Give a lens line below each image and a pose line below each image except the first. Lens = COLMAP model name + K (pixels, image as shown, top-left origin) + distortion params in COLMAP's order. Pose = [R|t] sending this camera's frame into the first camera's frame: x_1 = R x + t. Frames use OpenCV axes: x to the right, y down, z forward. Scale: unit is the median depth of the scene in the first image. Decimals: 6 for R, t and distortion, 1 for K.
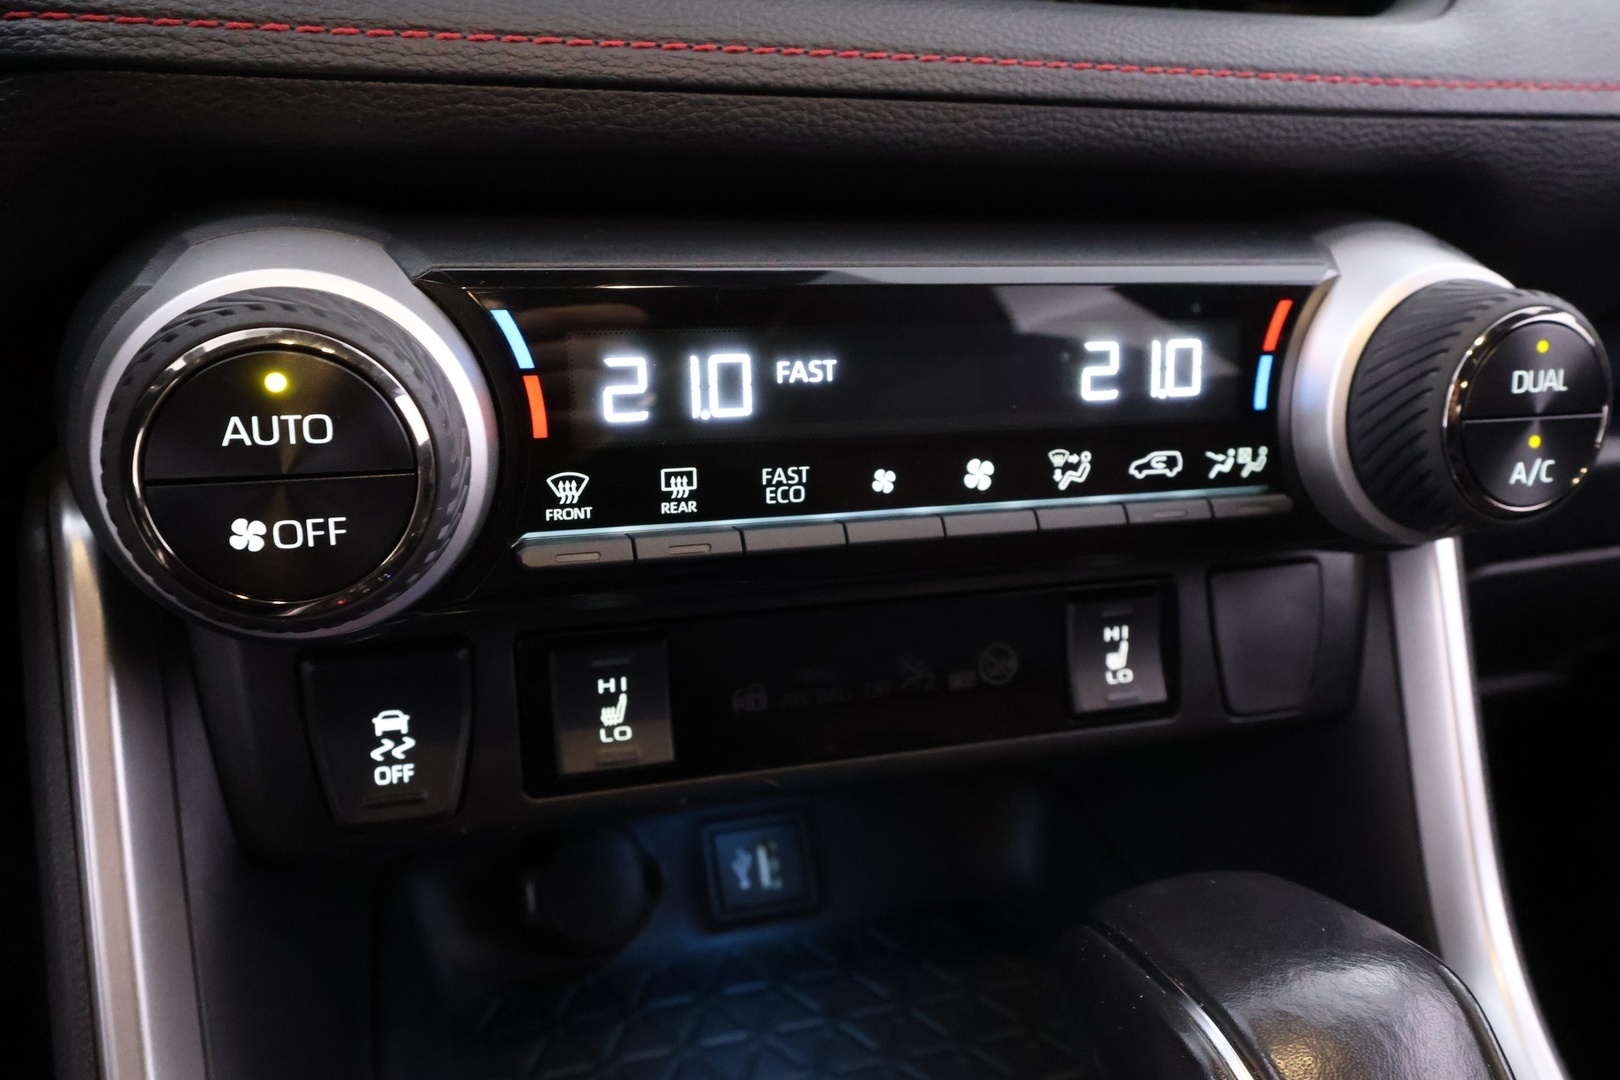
lens RADIAL K [[1279.6, 0, 810.2], [0, 1279.6, 544.5], [0, 0, 1]] dist [-0.004608, 0.019218]
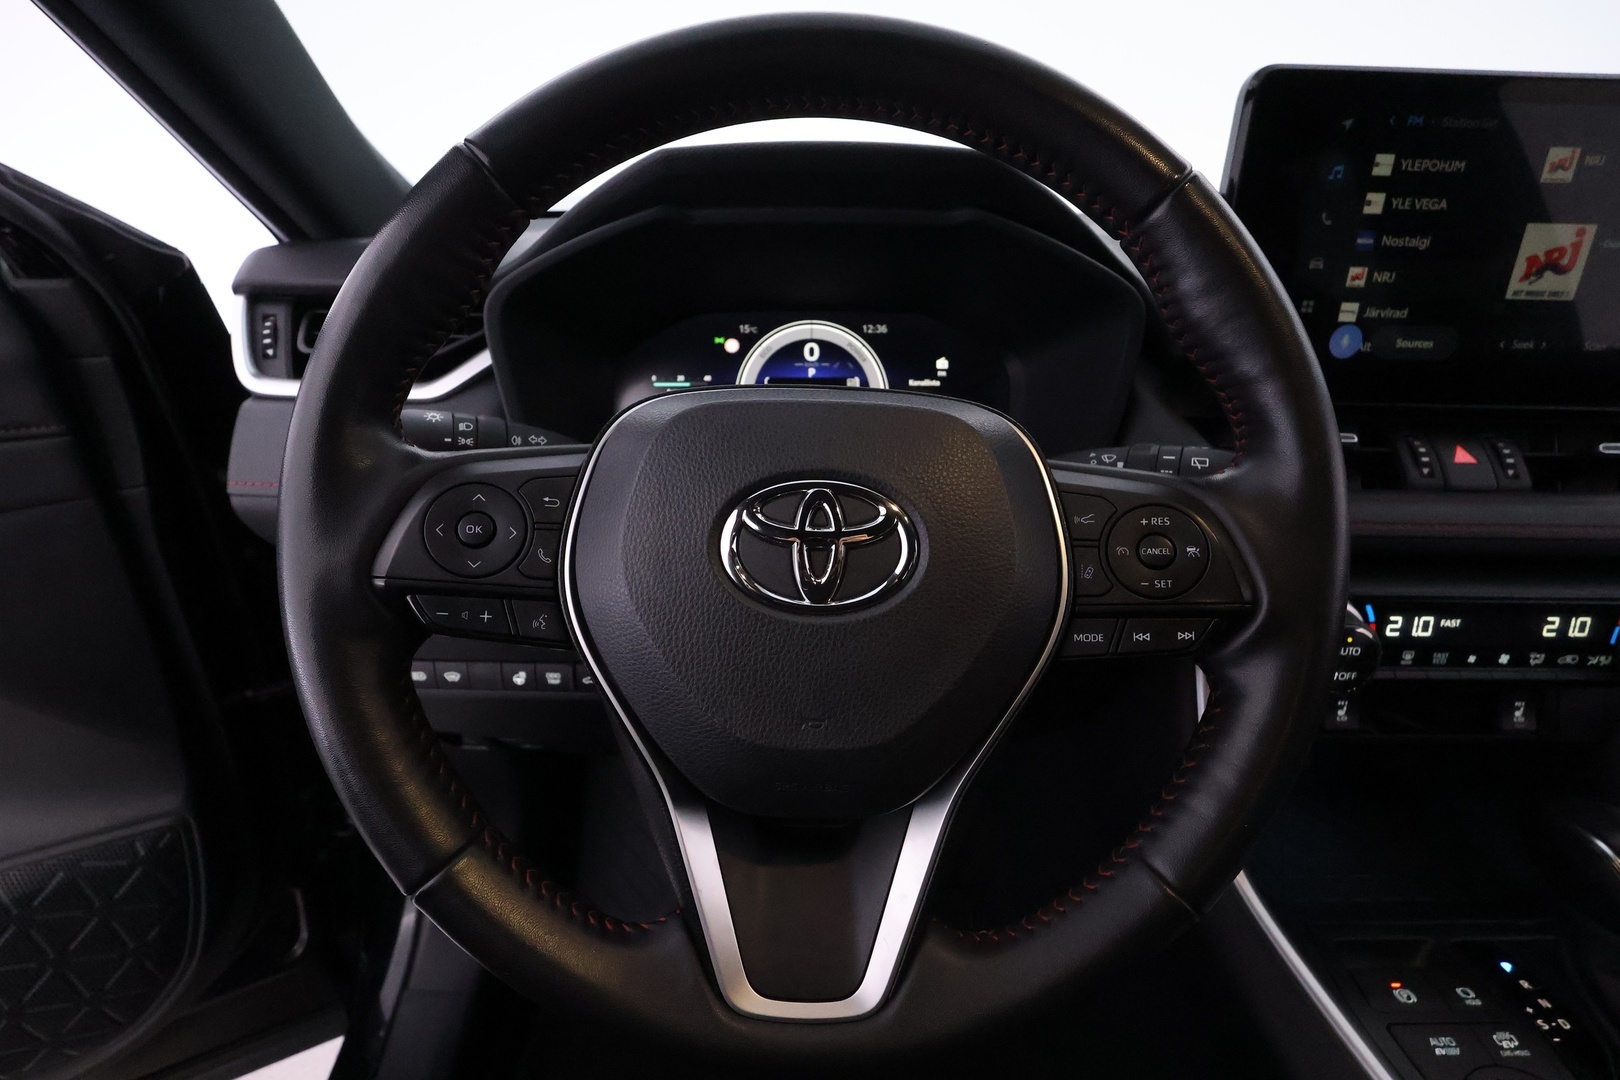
lens RADIAL K [[748.3, 0, 806.5], [0, 748.3, 546.3], [0, 0, 1]] dist [-0.007193, 0.002707]
pose [[0.956094, 0.096959, -0.276558, -0.992978], [-0.082169, 0.994522, 0.064603, -0.298700], [0.281307, -0.039042, 0.958823, -1.174332]]
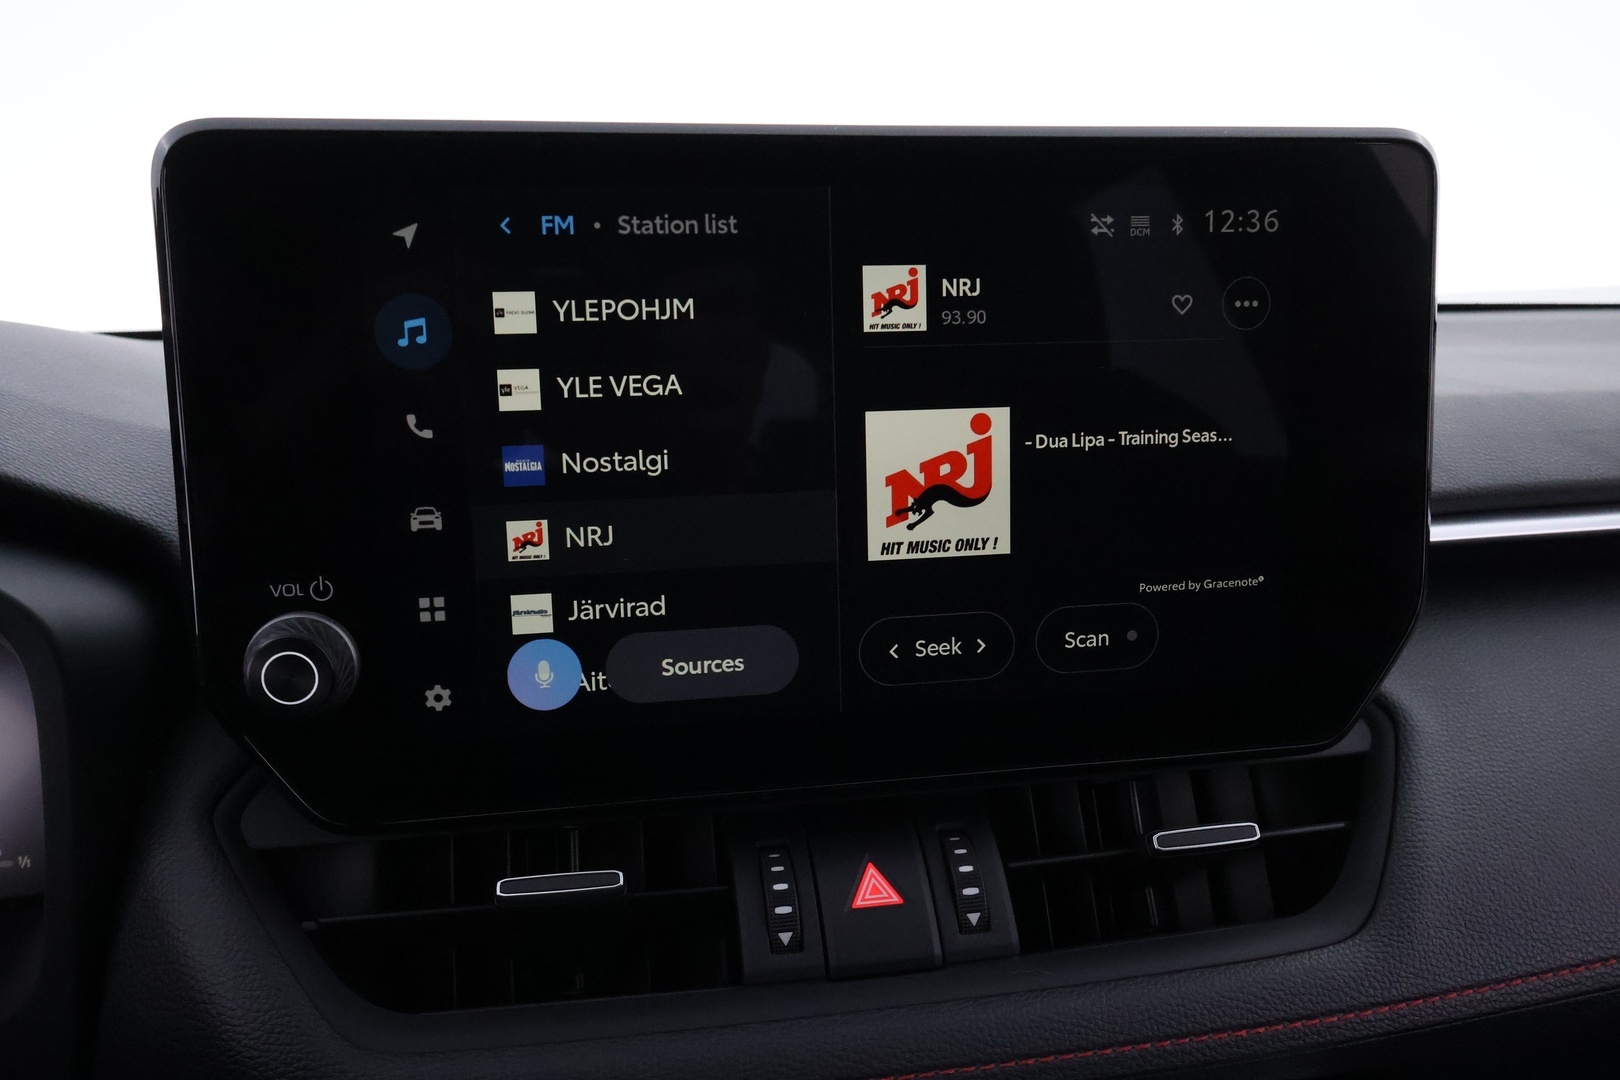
lens RADIAL K [[1279.6, 0, 808.0], [0, 1279.6, 547.0], [0, 0, 1]] dist [-0.004608, 0.019218]
pose [[0.990426, -0.020131, -0.136566, 0.159176], [0.002689, 0.991935, -0.126721, -0.734567], [0.138016, 0.125140, 0.982493, -0.409383]]
